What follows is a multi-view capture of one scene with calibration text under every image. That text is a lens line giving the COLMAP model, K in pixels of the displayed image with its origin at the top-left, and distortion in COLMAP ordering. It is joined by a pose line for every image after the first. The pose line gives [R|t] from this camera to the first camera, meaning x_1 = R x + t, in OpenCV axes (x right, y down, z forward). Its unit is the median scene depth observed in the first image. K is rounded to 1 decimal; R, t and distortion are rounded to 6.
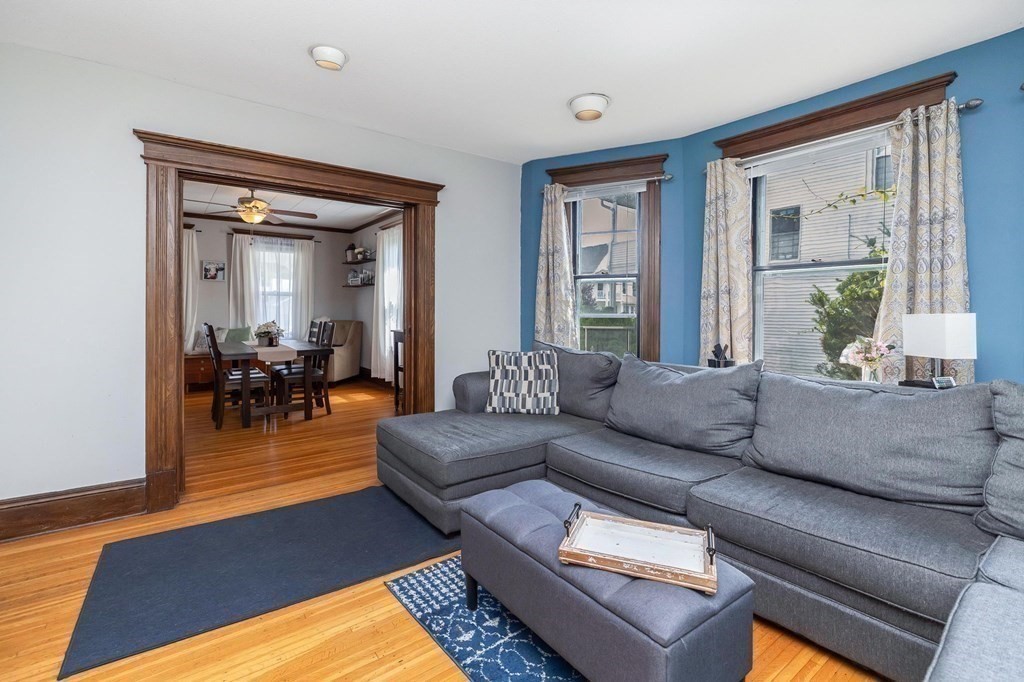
lens RADIAL K [[451.9, 0, 545.6], [0, 451.9, 323.1], [0, 0, 1]] dist [-0.002300, -0.000644]
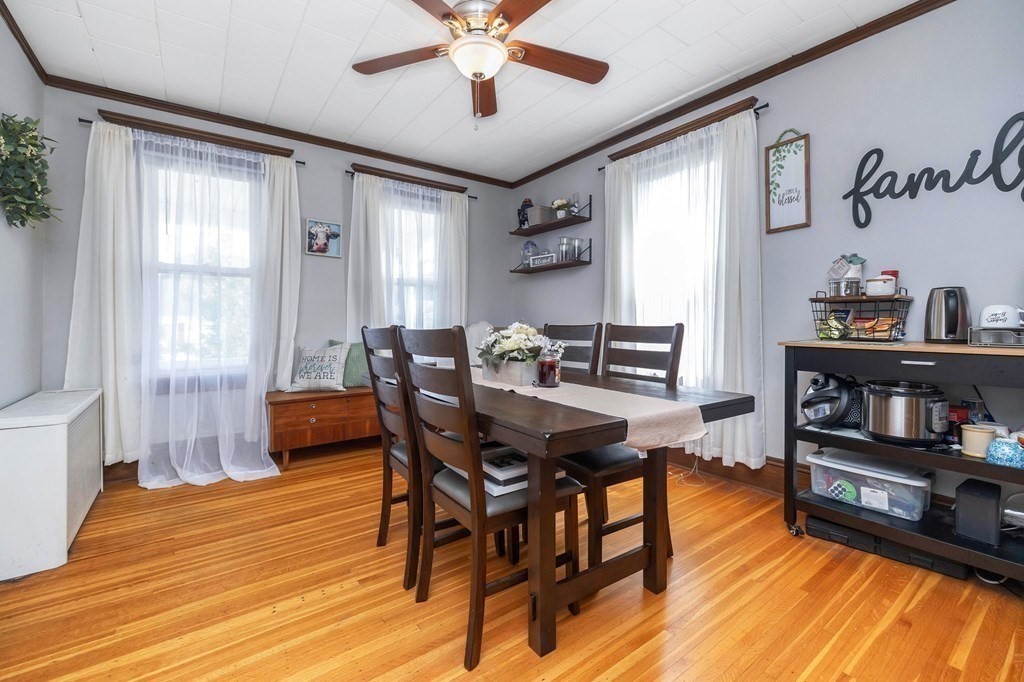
lens RADIAL K [[451.9, 0, 514.2], [0, 451.9, 336.4], [0, 0, 1]] dist [-0.002300, -0.000644]
pose [[0.997640, -0.006738, -0.068335, -0.453685], [0.006092, 0.999935, -0.009657, 0.010782], [0.068396, 0.009218, 0.997616, 0.454799]]
